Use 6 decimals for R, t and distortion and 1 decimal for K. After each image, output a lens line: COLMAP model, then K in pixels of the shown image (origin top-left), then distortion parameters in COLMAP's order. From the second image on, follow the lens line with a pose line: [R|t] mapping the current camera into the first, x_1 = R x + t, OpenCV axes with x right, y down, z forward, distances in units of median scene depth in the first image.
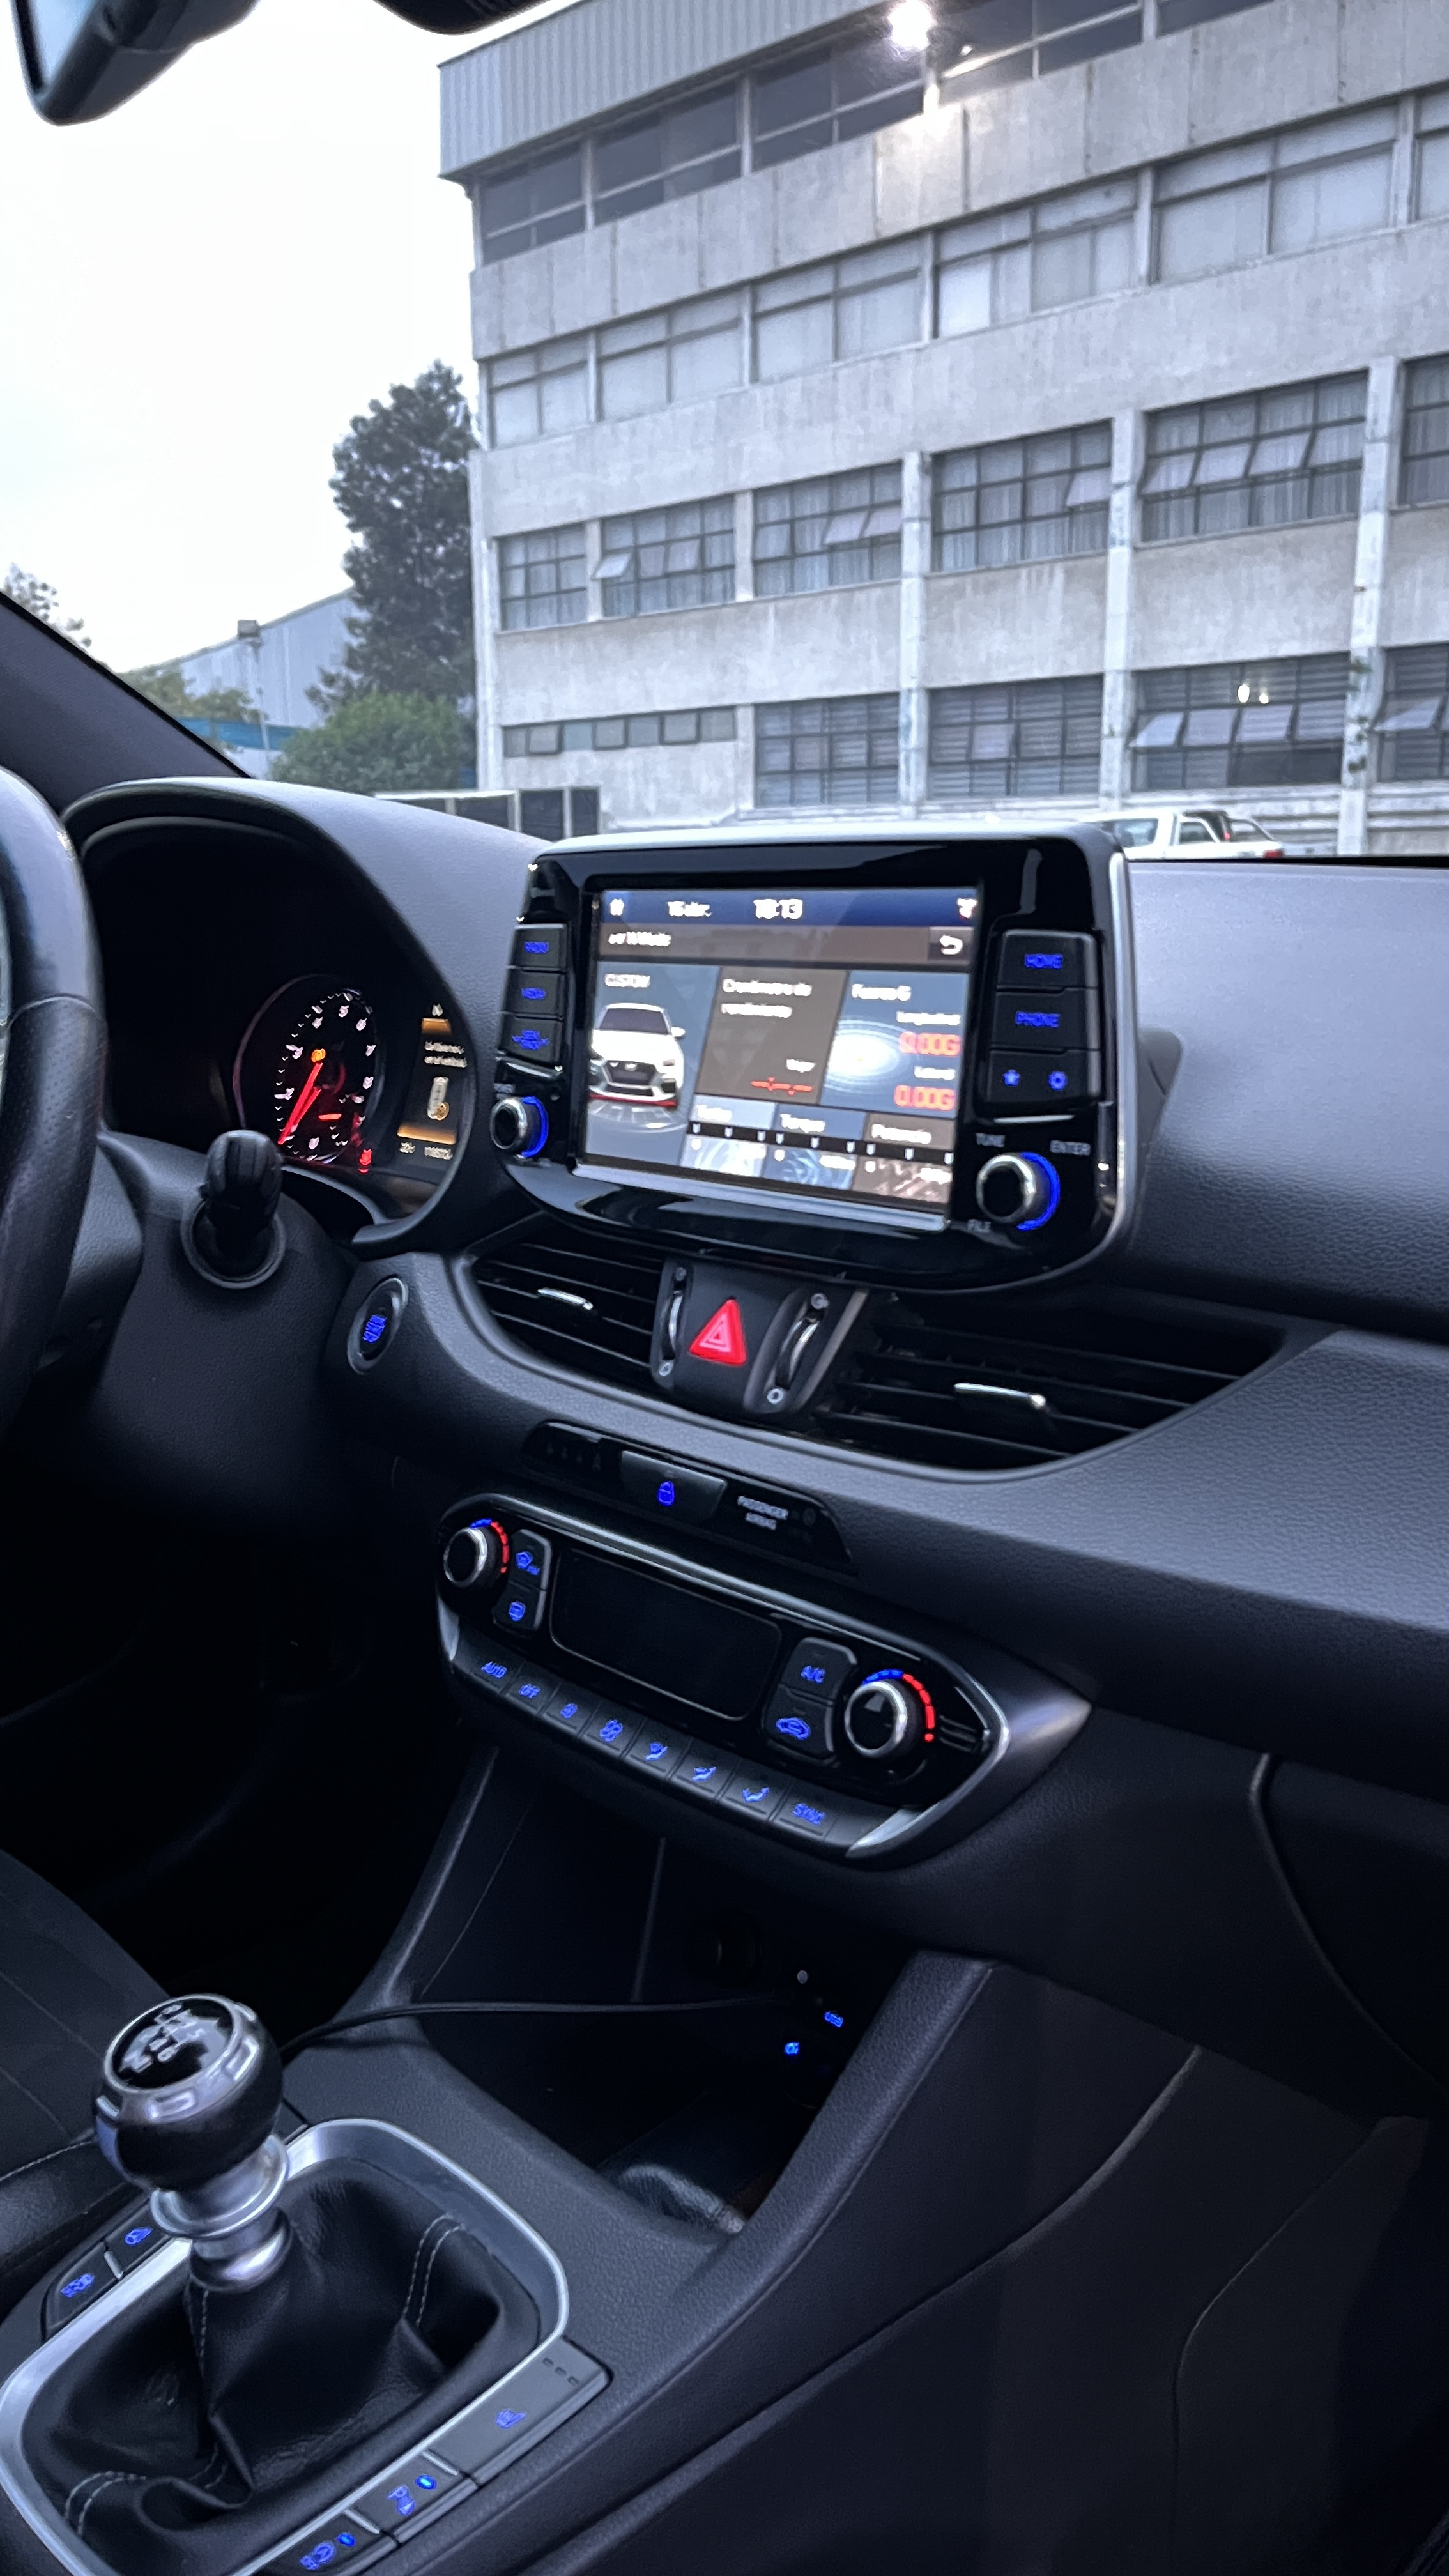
lens RADIAL K [[1945.2, 0, 731.9], [0, 1945.2, 1314.0], [0, 0, 1]] dist [0.034825, -0.001093]
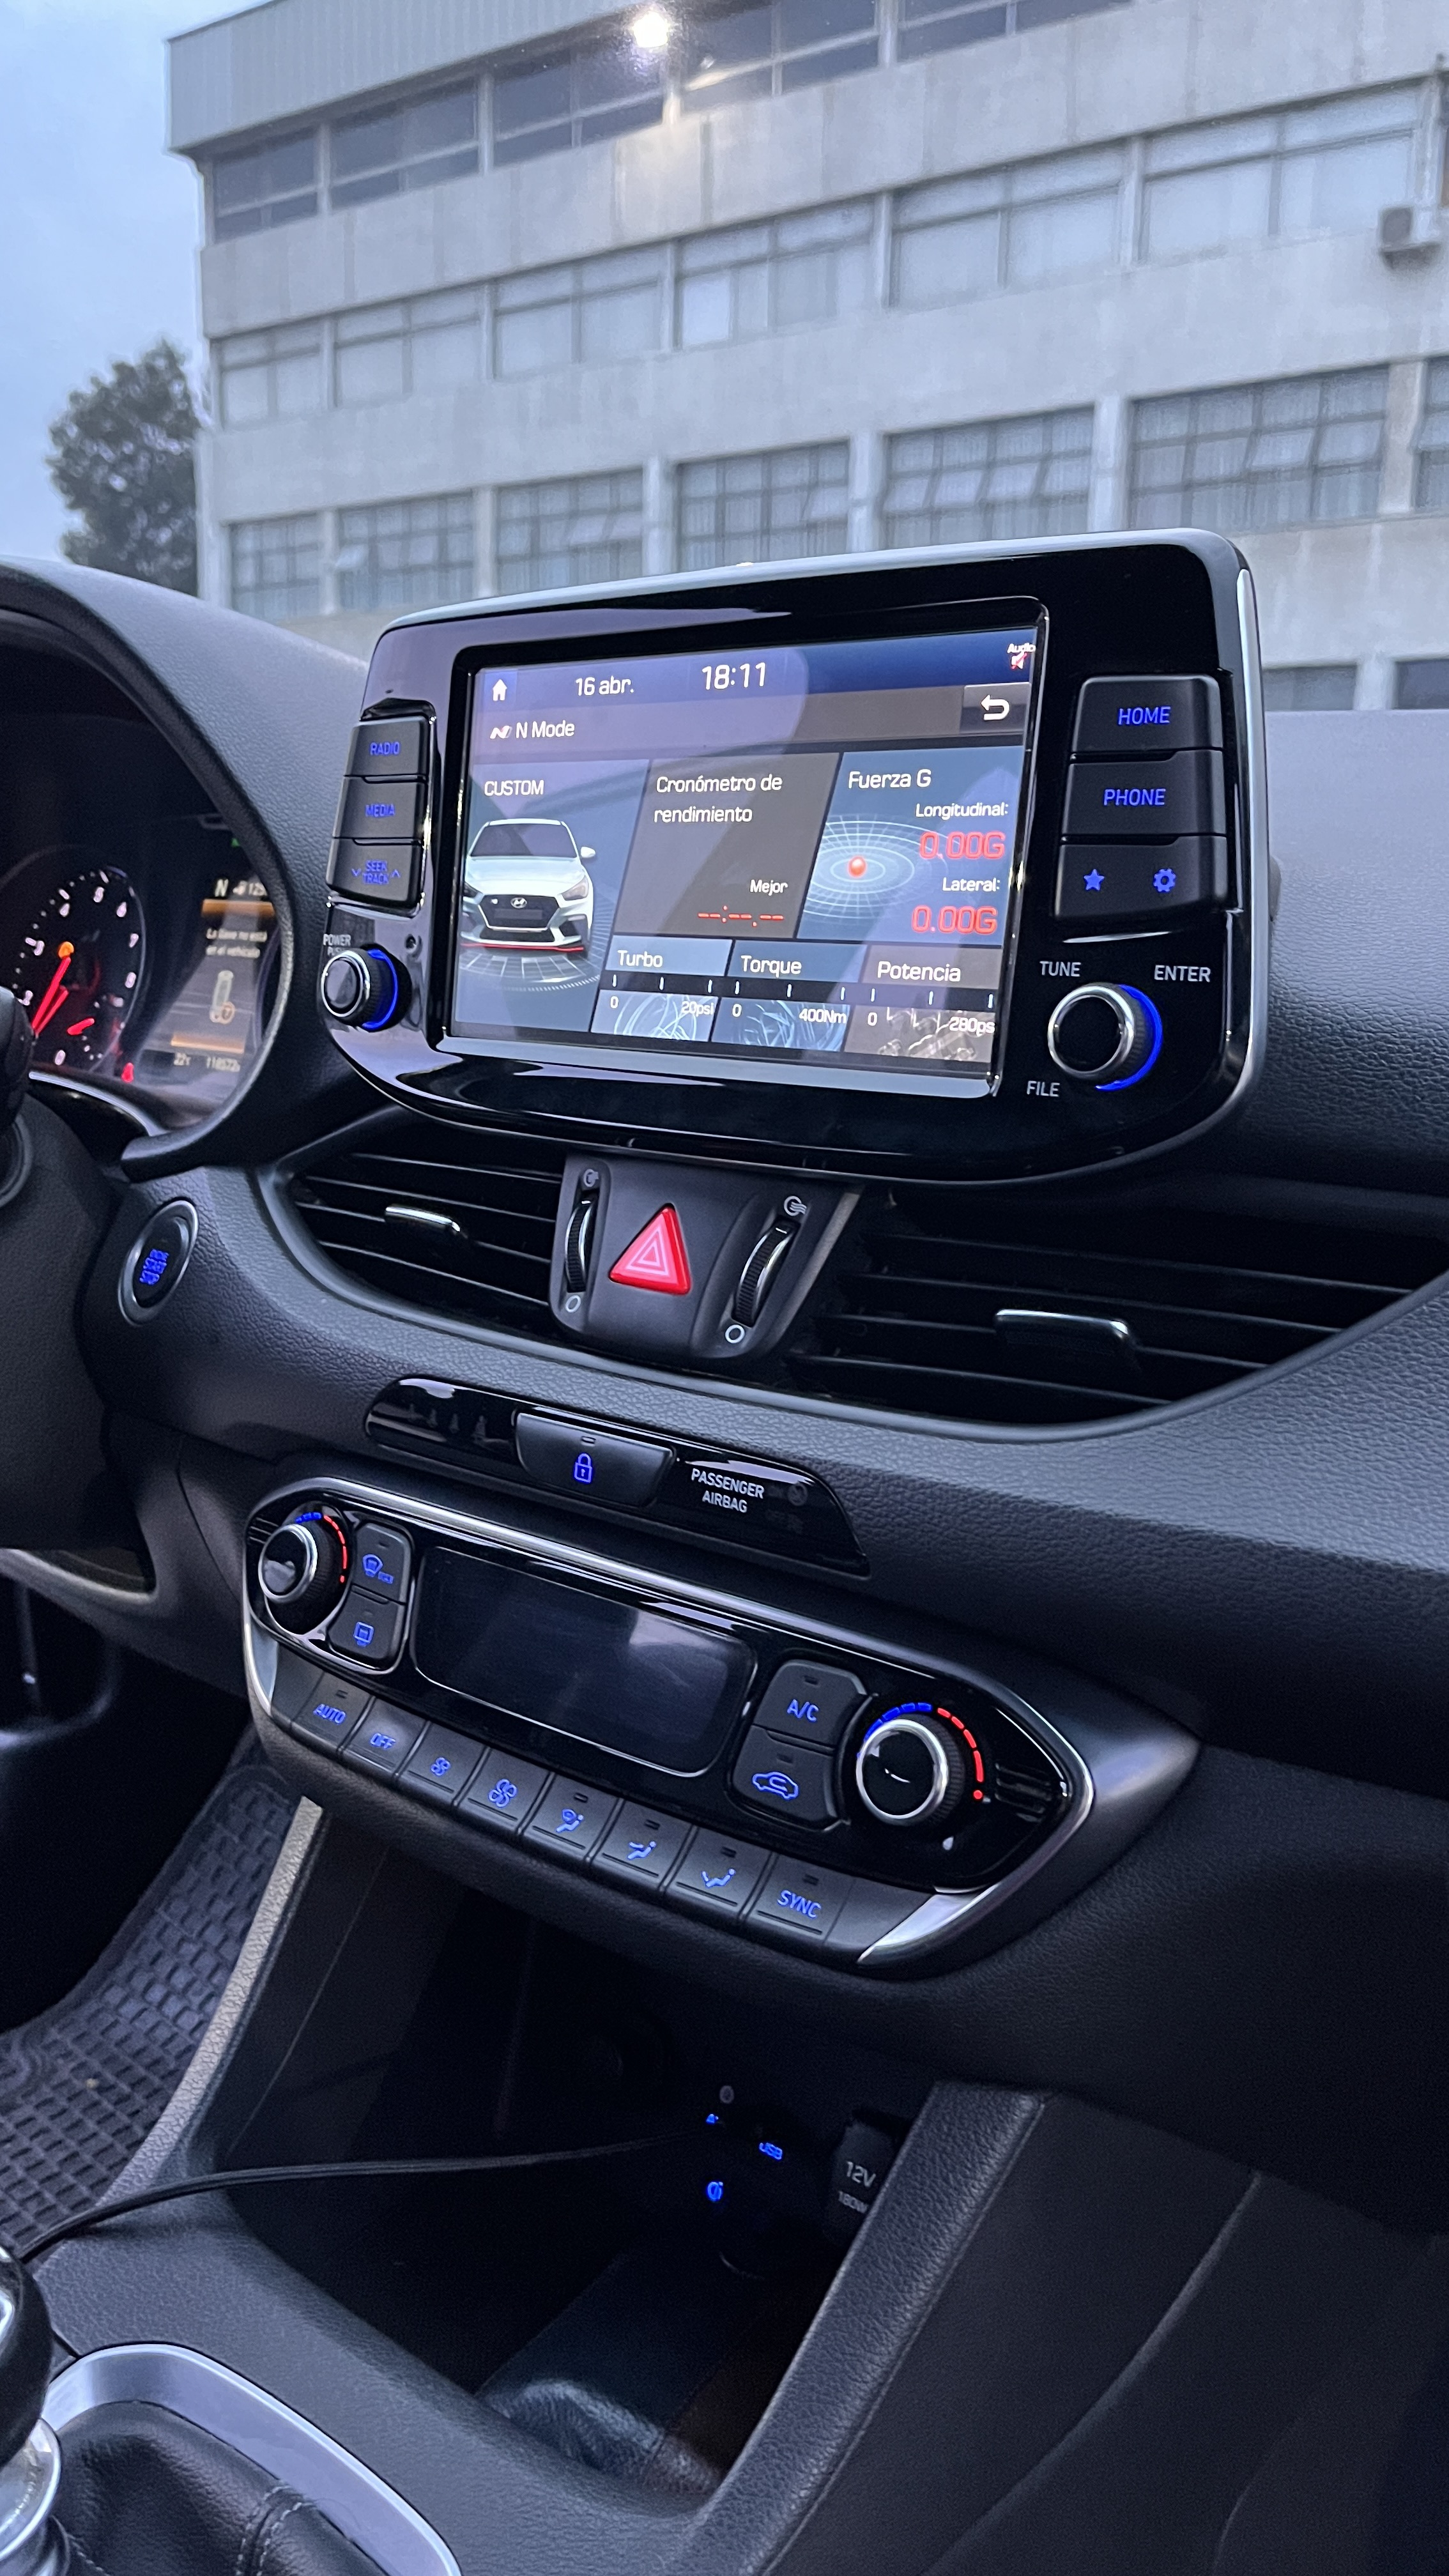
lens RADIAL K [[1945.2, 0, 731.9], [0, 1945.2, 1314.0], [0, 0, 1]] dist [0.034825, -0.001093]
pose [[0.991081, -0.000601, 0.133256, -0.067764], [0.001310, 0.999985, -0.005229, 0.033910], [-0.133251, 0.005357, 0.991068, 0.233354]]
